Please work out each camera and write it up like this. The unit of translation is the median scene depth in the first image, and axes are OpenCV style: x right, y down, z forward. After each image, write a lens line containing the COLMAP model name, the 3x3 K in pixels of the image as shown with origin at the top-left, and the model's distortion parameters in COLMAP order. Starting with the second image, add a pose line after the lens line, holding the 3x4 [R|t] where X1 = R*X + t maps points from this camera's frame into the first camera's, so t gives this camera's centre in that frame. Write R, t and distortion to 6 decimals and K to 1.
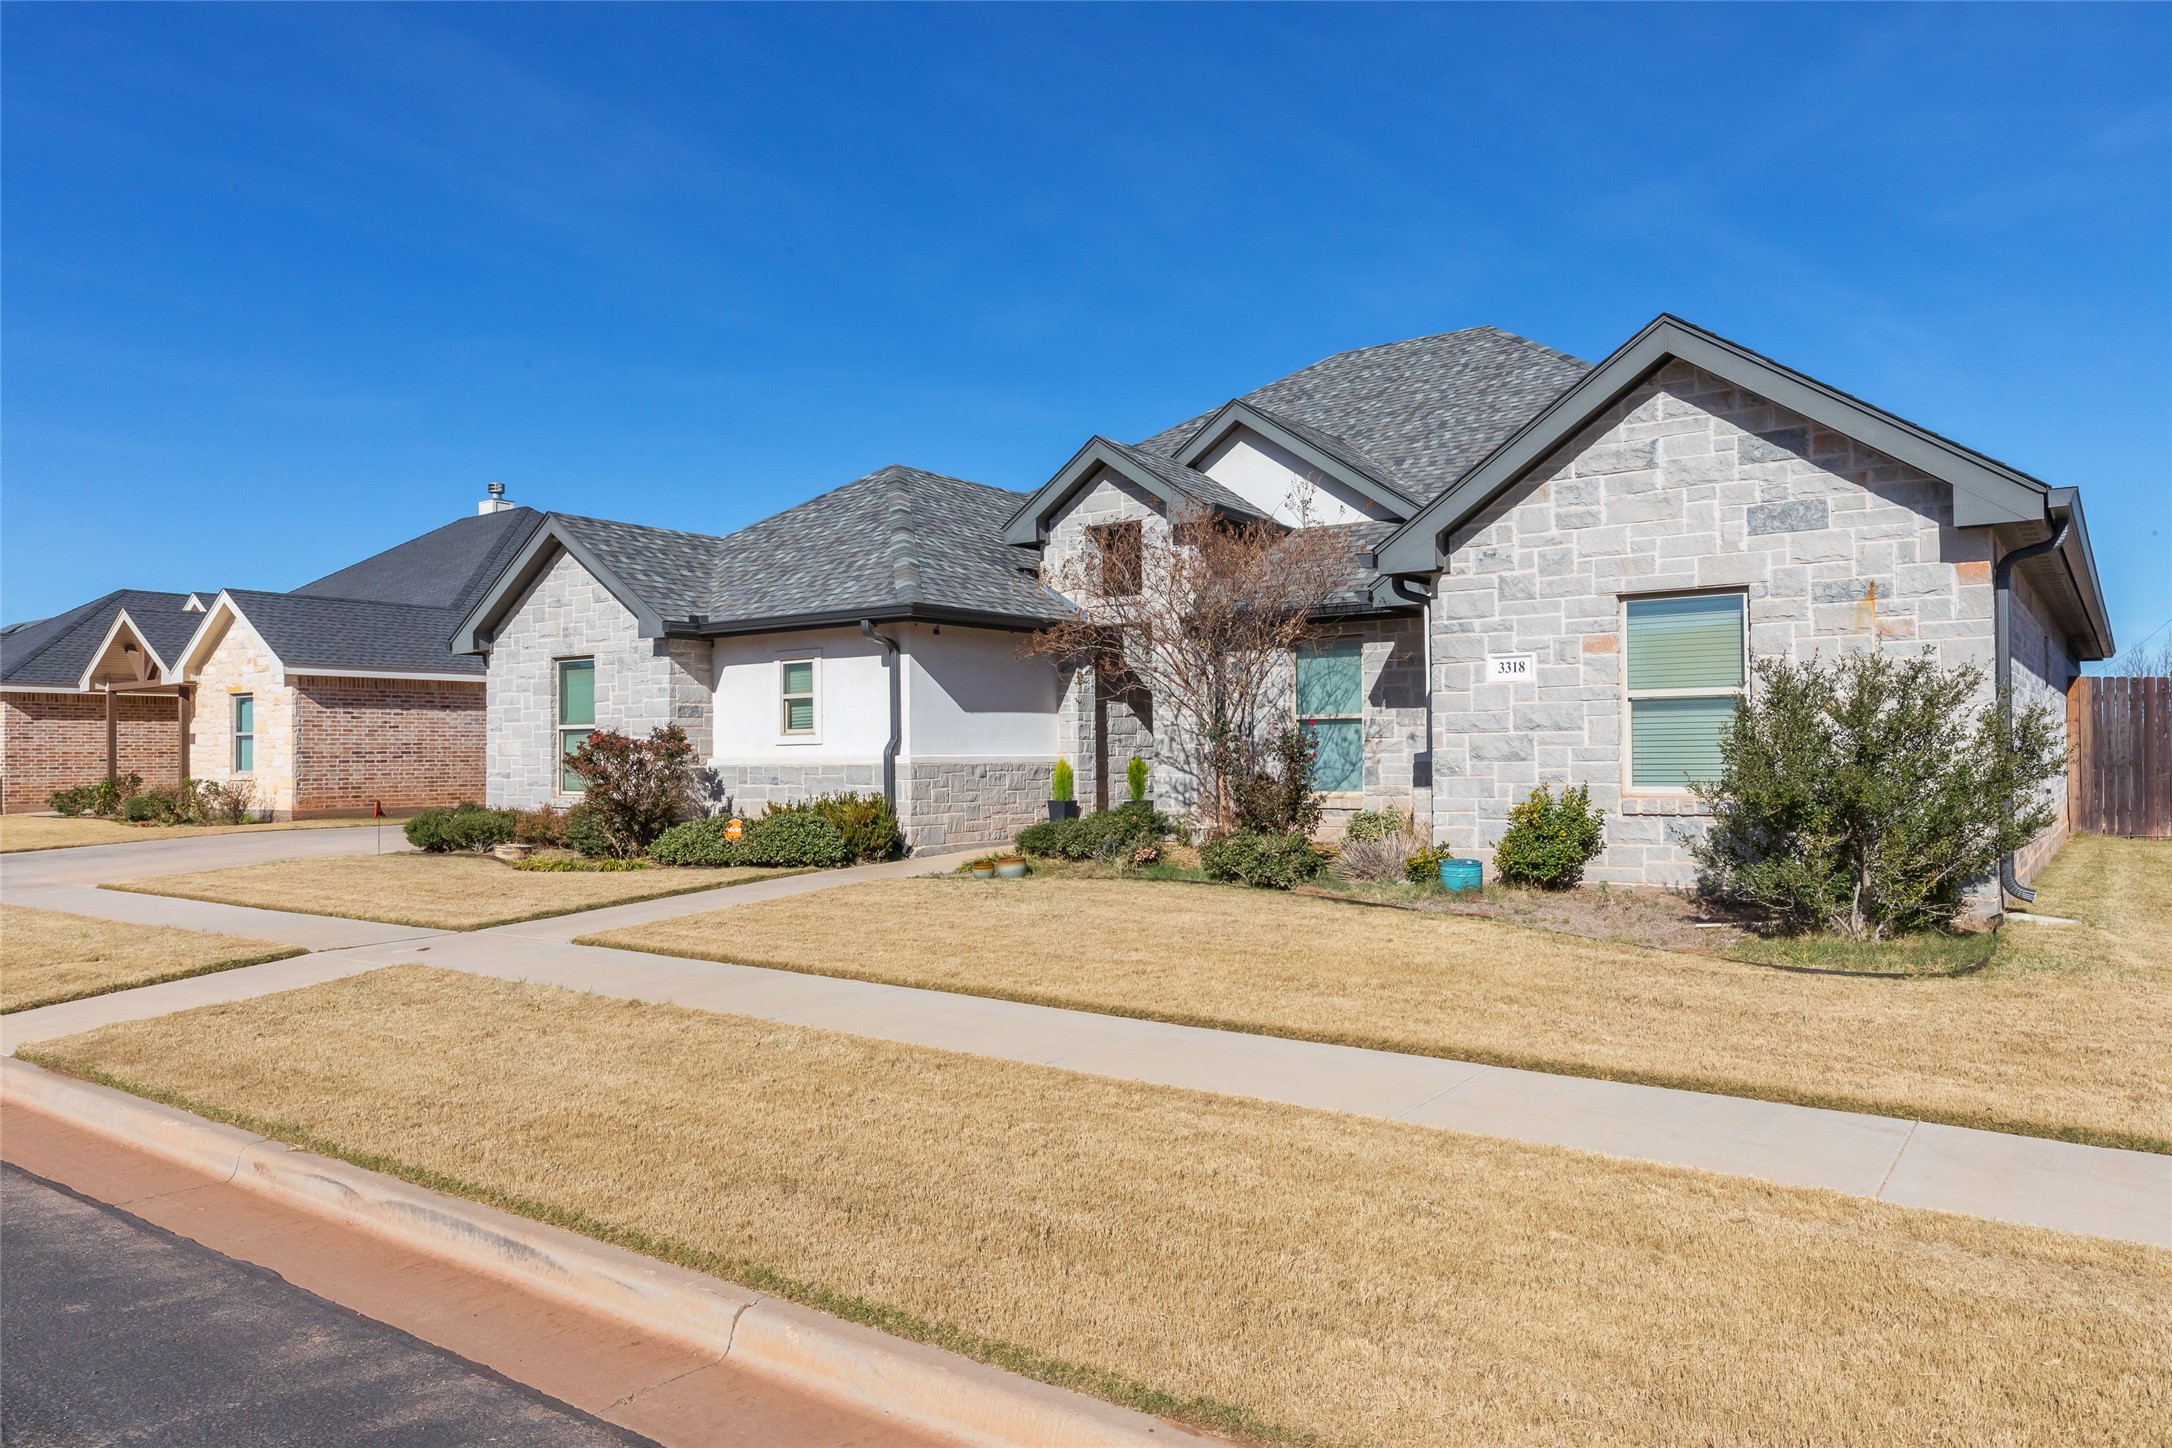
lens RADIAL K [[1393.7, 0, 1069.7], [0, 1393.7, 727.0], [0, 0, 1]] dist [-0.024206, -0.000374]
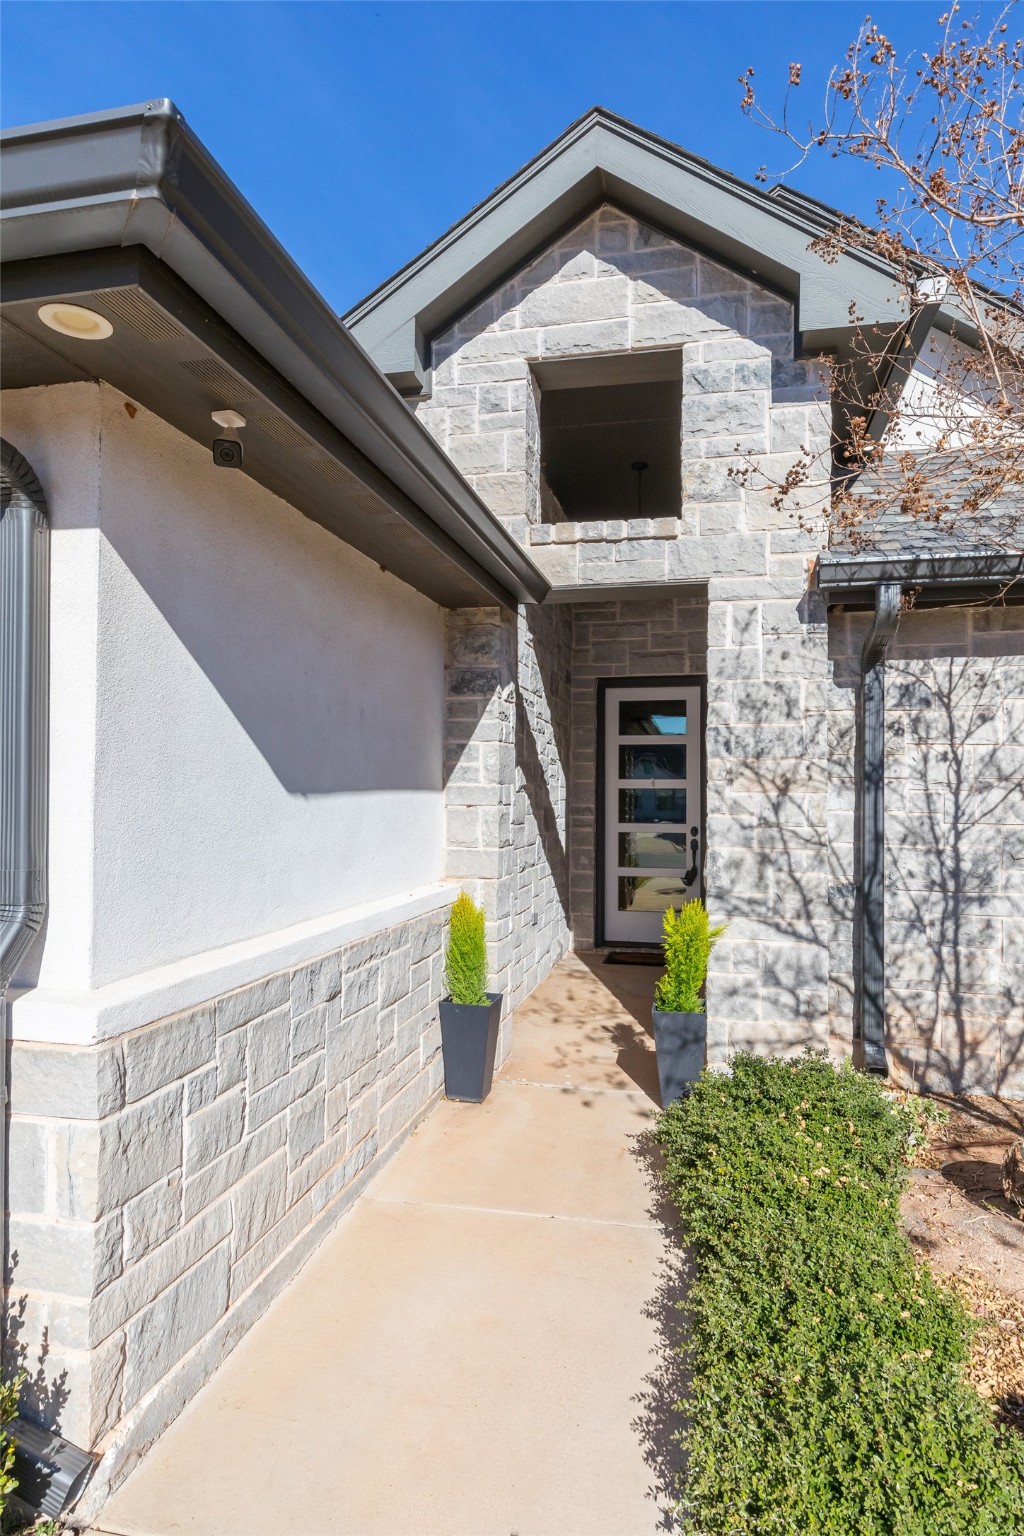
lens RADIAL K [[870.9, 0, 513.6], [0, 870.9, 771.7], [0, 0, 1]] dist [0.008414, -0.000245]
pose [[0.918764, 0.026010, 0.393949, -0.107702], [-0.025323, 0.999655, -0.006942, -0.014673], [-0.393994, -0.003598, 0.919106, 0.840267]]
